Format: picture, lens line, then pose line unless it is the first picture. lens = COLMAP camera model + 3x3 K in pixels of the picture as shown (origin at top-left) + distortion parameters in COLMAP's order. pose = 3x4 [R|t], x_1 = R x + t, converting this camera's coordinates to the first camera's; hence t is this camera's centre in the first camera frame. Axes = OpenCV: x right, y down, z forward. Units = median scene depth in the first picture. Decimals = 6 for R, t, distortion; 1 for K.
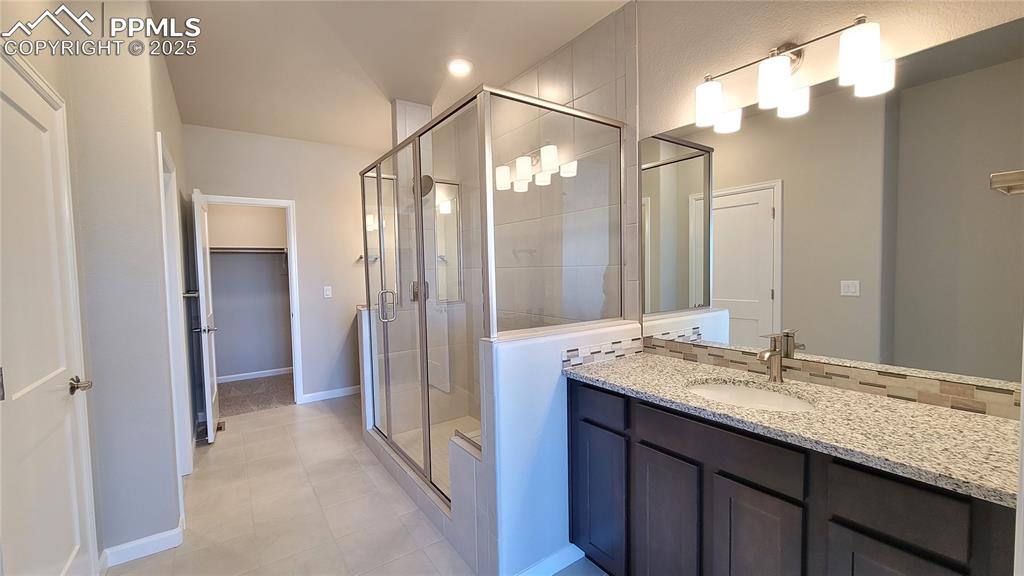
lens RADIAL K [[414.5, 0, 510.1], [0, 414.5, 285.8], [0, 0, 1]] dist [0.000493, -0.000816]
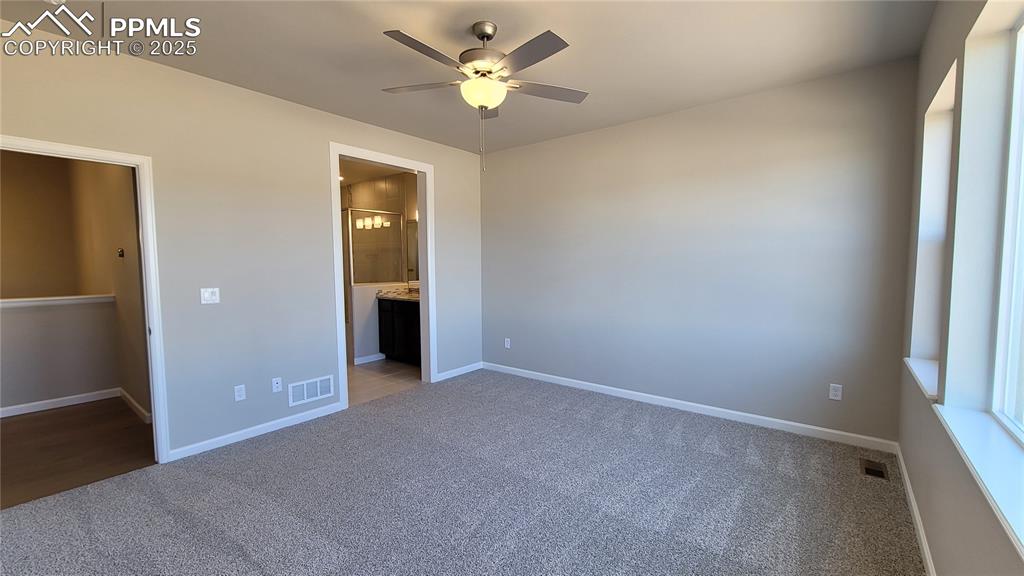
lens RADIAL K [[414.5, 0, 514.0], [0, 414.5, 285.4], [0, 0, 1]] dist [0.000493, -0.000816]
pose [[0.954623, 0.003336, 0.297798, 0.235144], [-0.006813, 0.999920, 0.010638, 0.100201], [-0.297738, -0.012184, 0.954570, -2.910770]]
